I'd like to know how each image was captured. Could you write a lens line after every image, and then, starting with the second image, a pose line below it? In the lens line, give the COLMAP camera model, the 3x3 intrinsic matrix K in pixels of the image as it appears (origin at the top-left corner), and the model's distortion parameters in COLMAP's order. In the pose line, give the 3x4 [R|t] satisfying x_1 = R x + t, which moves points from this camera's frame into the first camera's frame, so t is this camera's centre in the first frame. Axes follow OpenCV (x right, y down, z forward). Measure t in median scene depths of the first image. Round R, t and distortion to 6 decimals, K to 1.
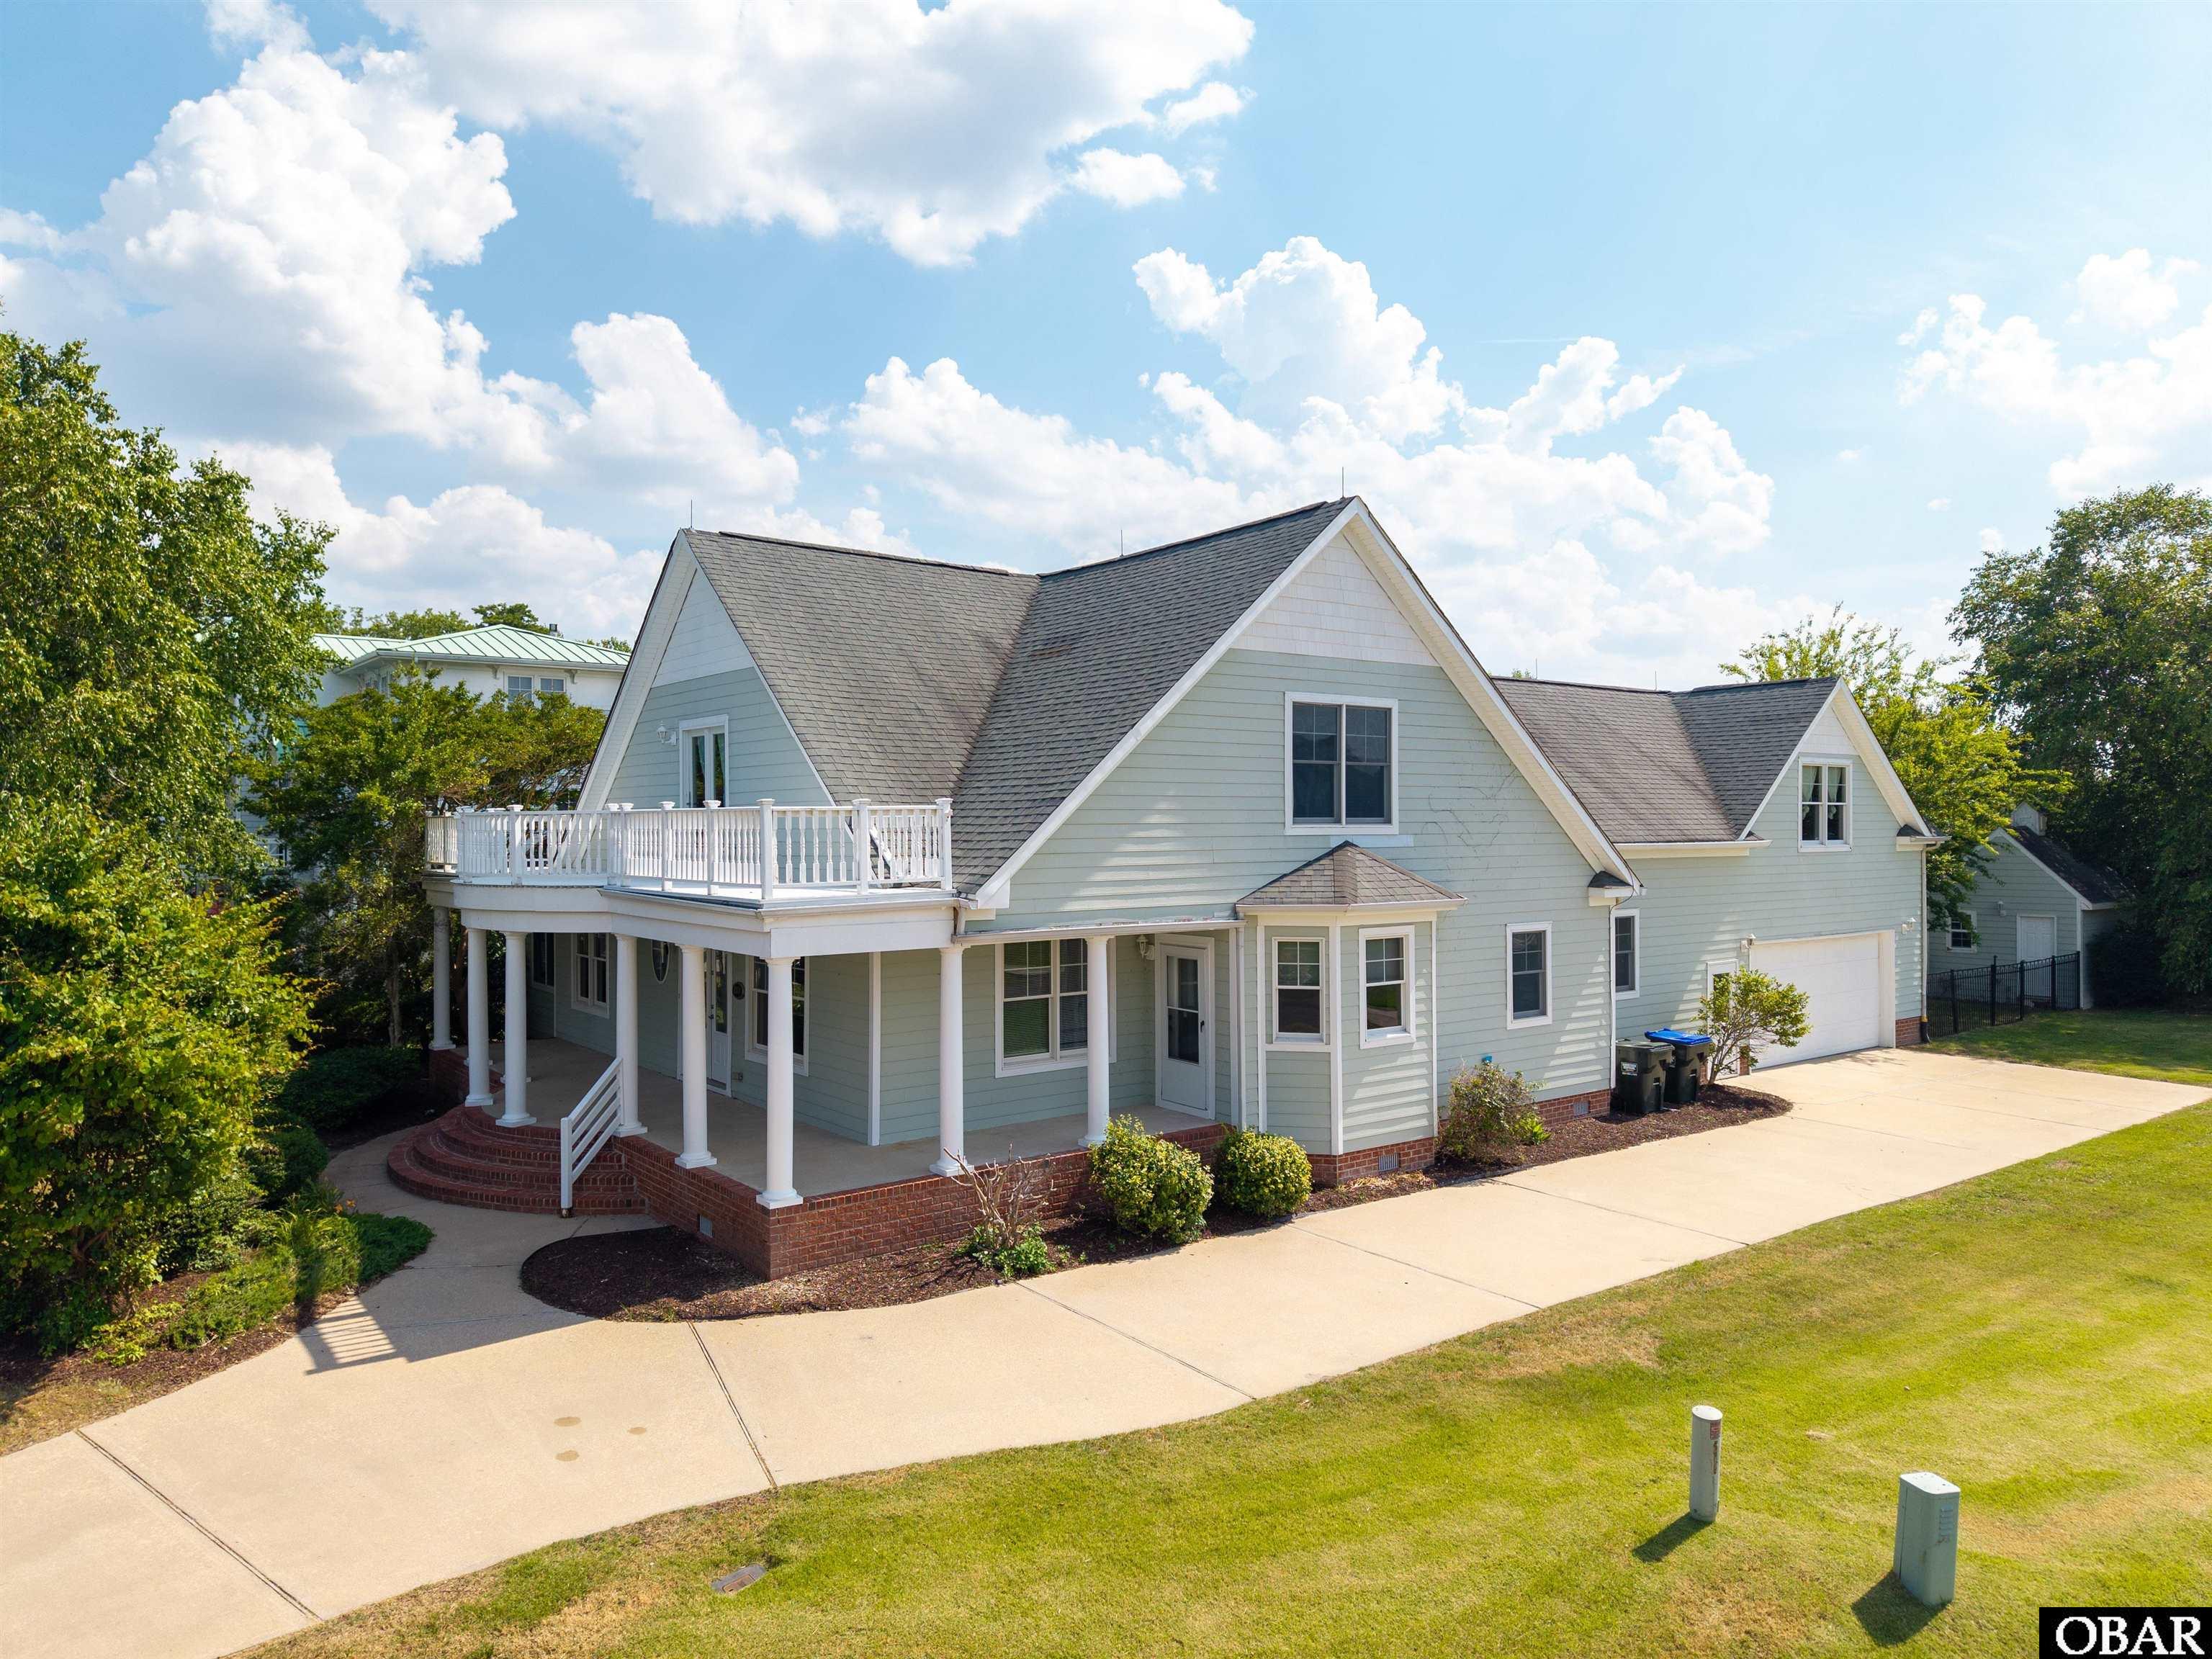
lens RADIAL K [[1469.9, 0, 1112.3], [0, 1469.9, 822.7], [0, 0, 1]] dist [0.060720, -0.068234]
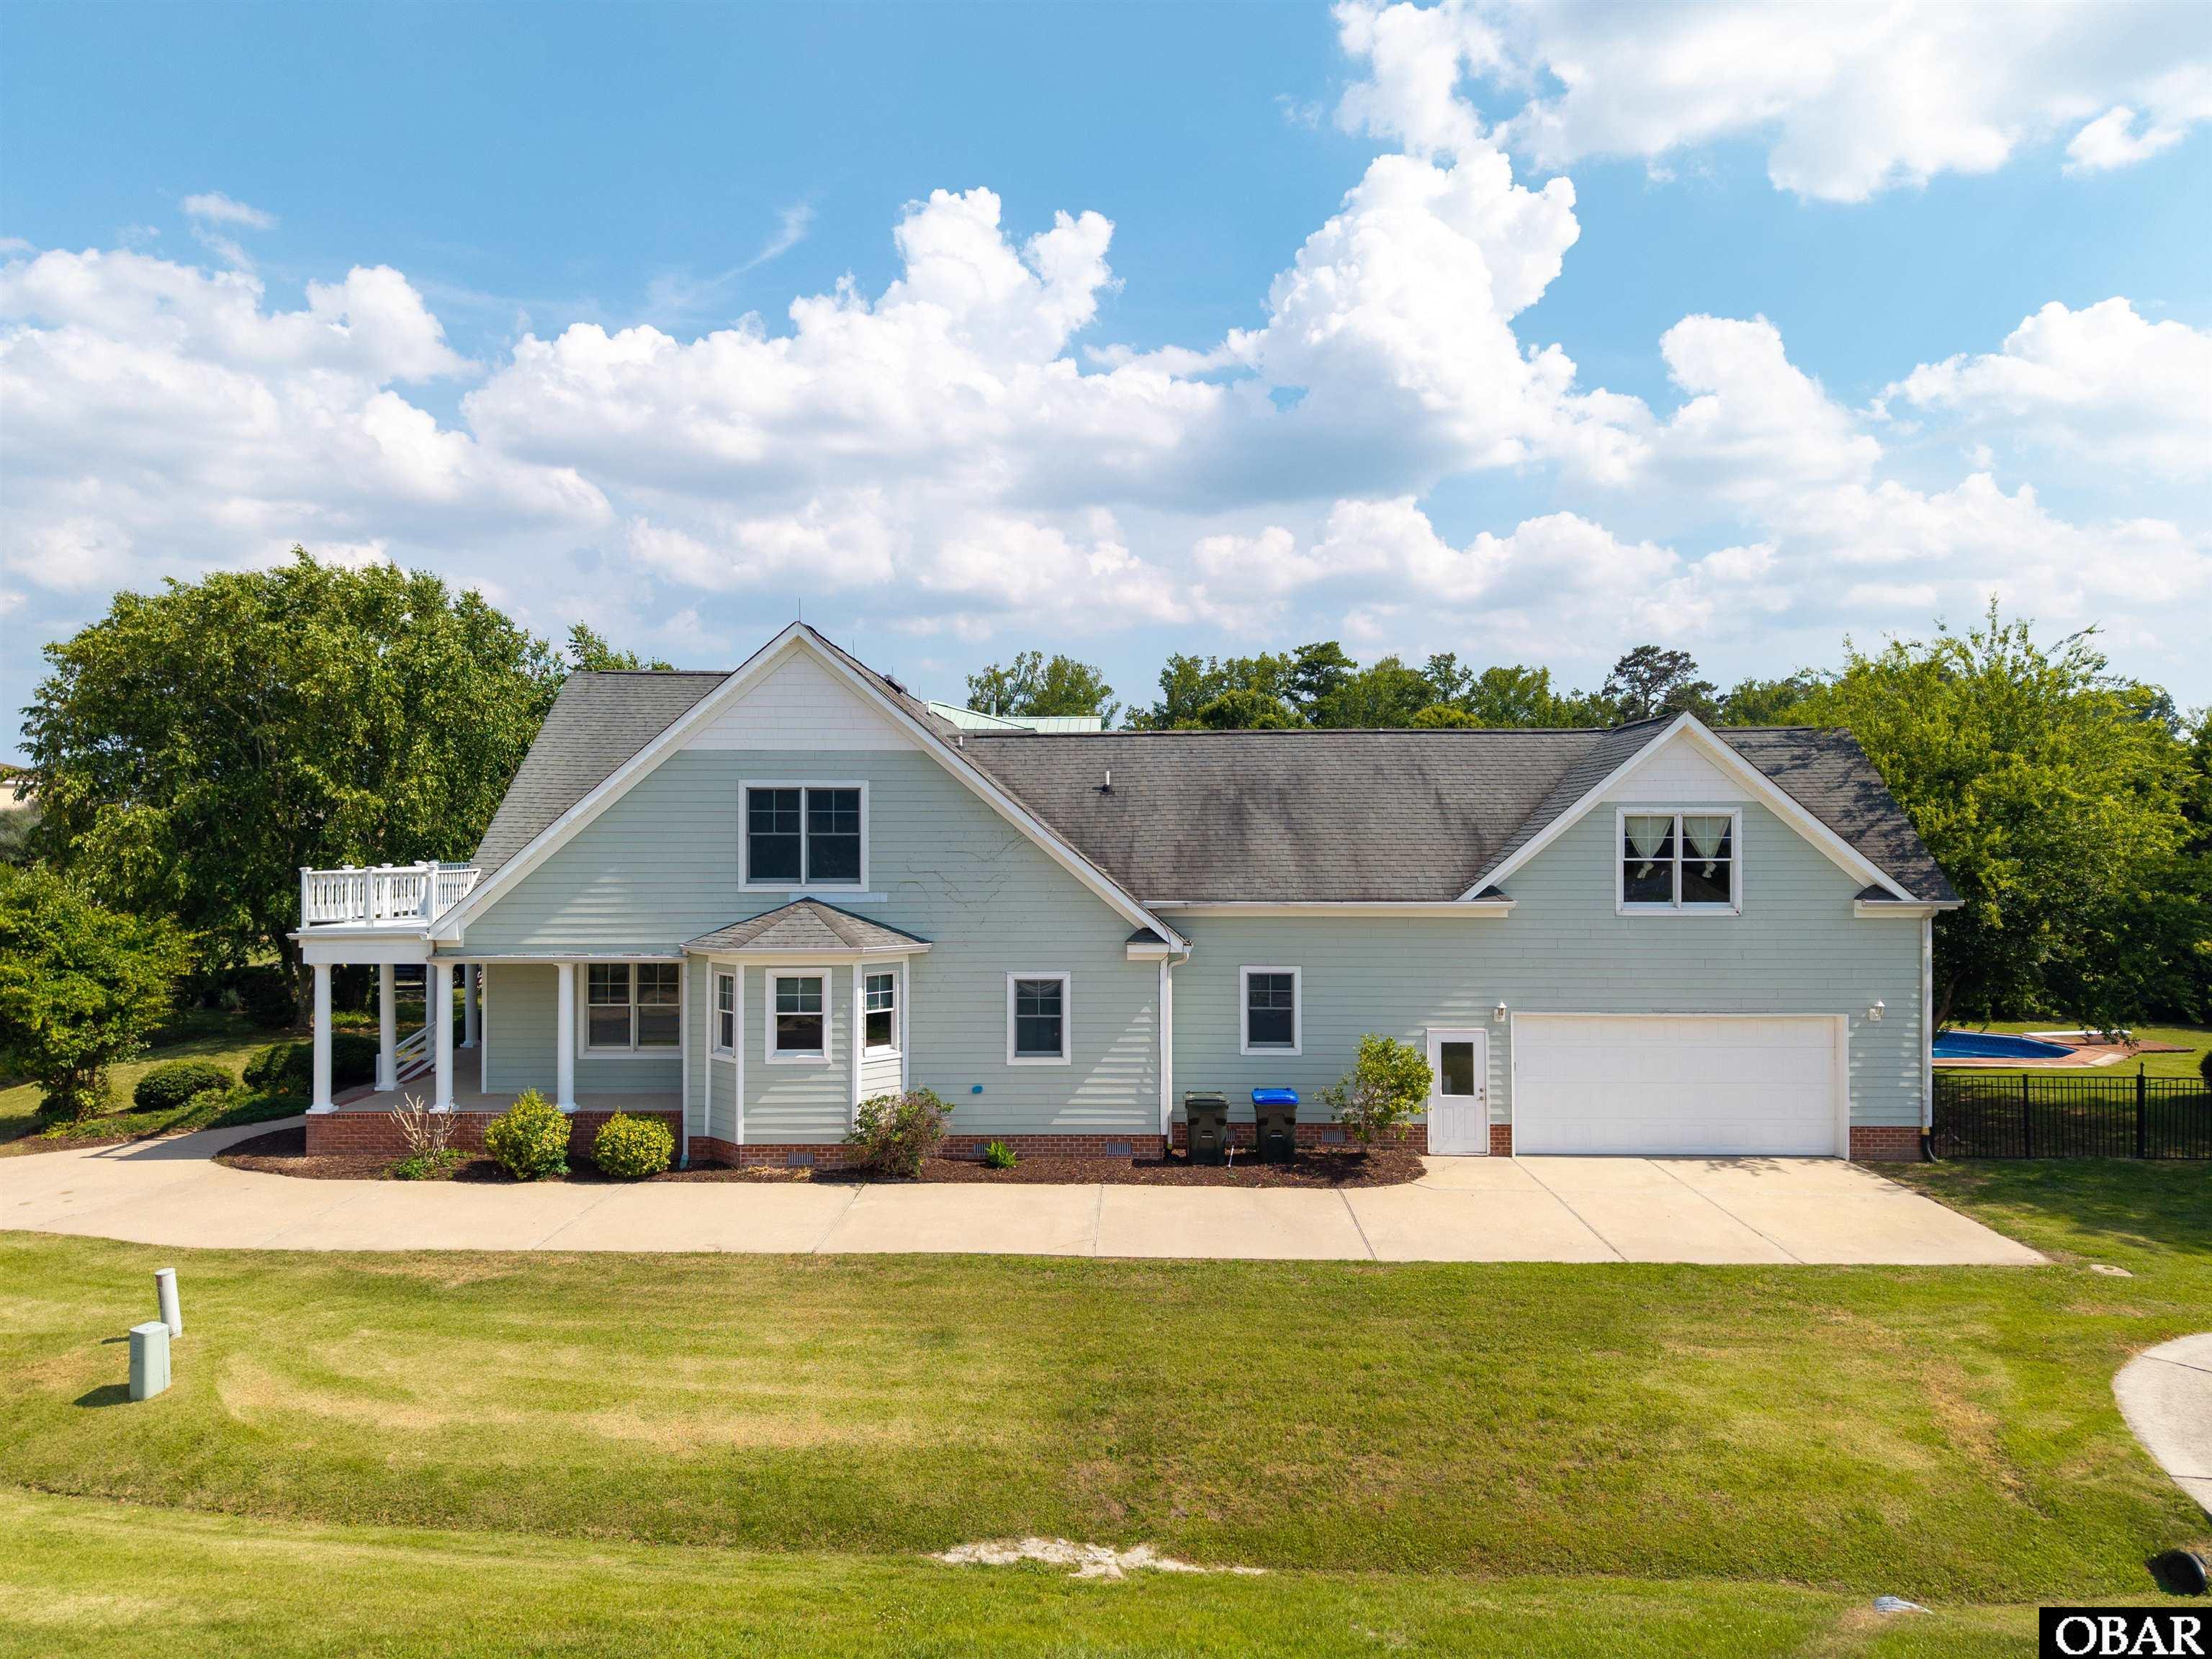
lens RADIAL K [[1474.2, 0, 1122.4], [0, 1474.2, 809.2], [0, 0, 1]] dist [0.068683, -0.081789]
pose [[0.785556, -0.007203, -0.618748, 1.139313], [-0.001060, 0.999915, -0.012986, -0.045758], [0.618789, 0.010857, 0.785482, 0.182159]]
